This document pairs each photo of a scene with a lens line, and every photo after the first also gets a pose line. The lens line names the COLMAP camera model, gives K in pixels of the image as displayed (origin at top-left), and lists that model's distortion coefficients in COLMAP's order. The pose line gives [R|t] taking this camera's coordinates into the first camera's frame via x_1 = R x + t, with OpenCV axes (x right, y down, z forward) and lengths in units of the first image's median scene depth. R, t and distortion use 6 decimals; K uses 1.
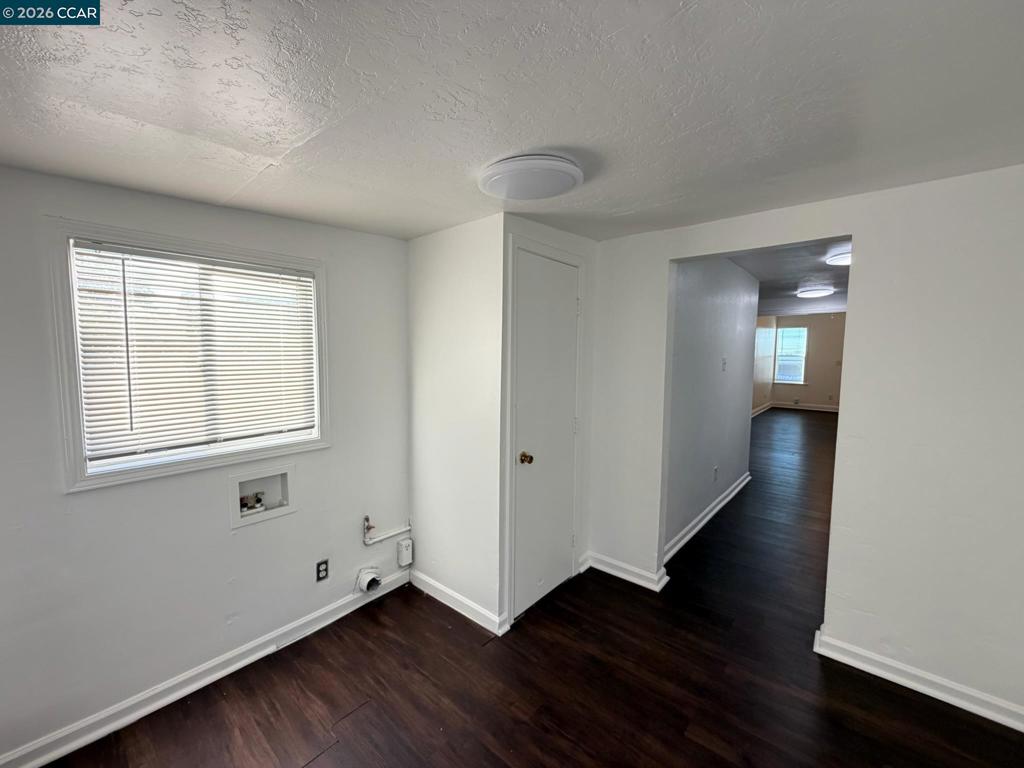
lens RADIAL K [[416.5, 0, 512.0], [0, 416.5, 384.0], [0, 0, 1]] dist [0.018254, -0.000004]
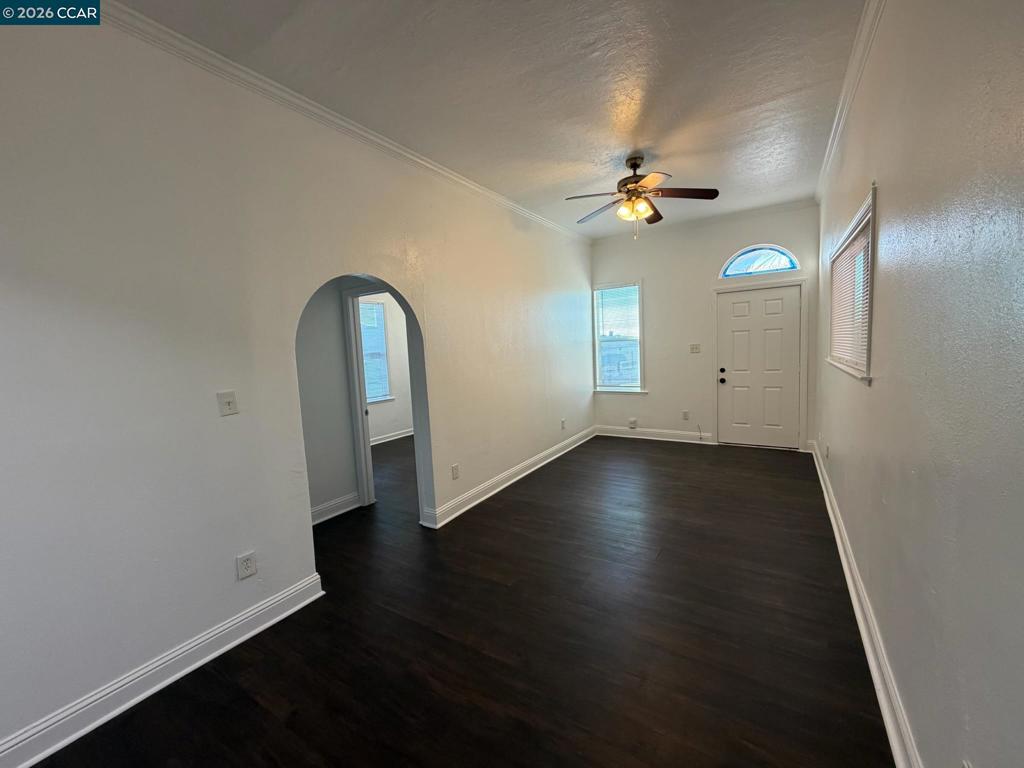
lens RADIAL K [[416.5, 0, 512.0], [0, 416.5, 384.0], [0, 0, 1]] dist [0.018254, -0.000004]
pose [[0.988173, -0.072008, 0.135383, 0.453923], [0.071752, 0.997399, 0.006773, -0.024593], [-0.135519, 0.003021, 0.990770, 0.491155]]
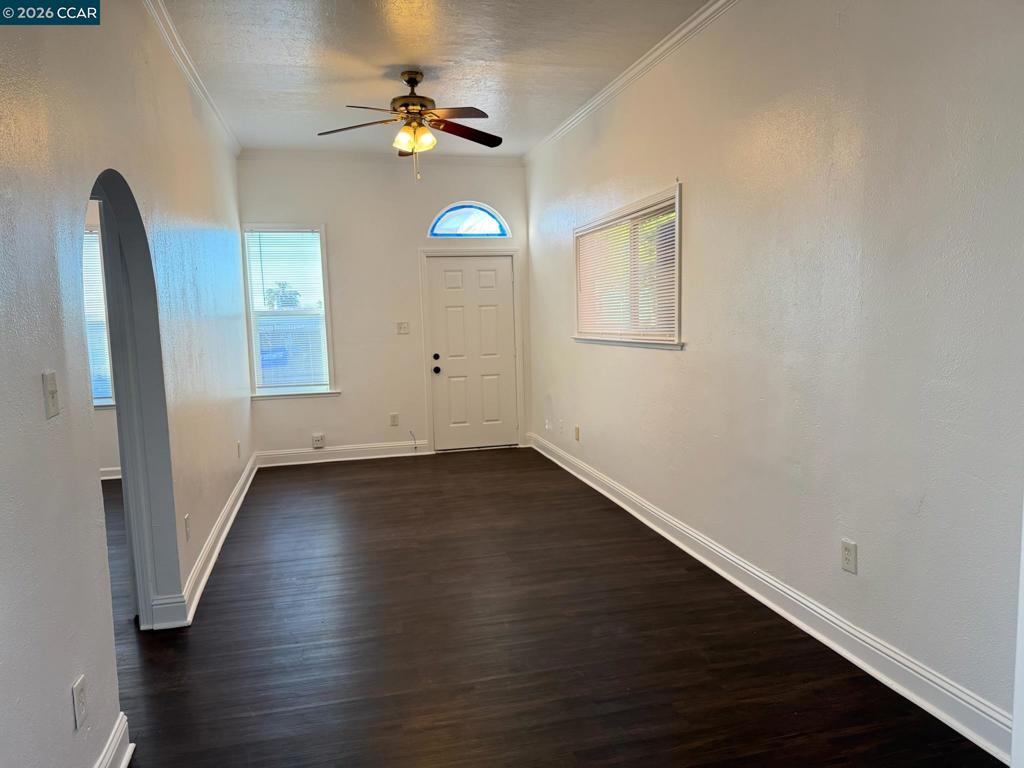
lens RADIAL K [[730.7, 0, 512.0], [0, 730.7, 384.0], [0, 0, 1]] dist [0.095096, -0.001293]
pose [[0.573459, -0.106514, 0.812280, 0.272353], [0.106108, 0.992817, 0.055277, -0.024106], [-0.812333, 0.054490, 0.580642, 0.503632]]
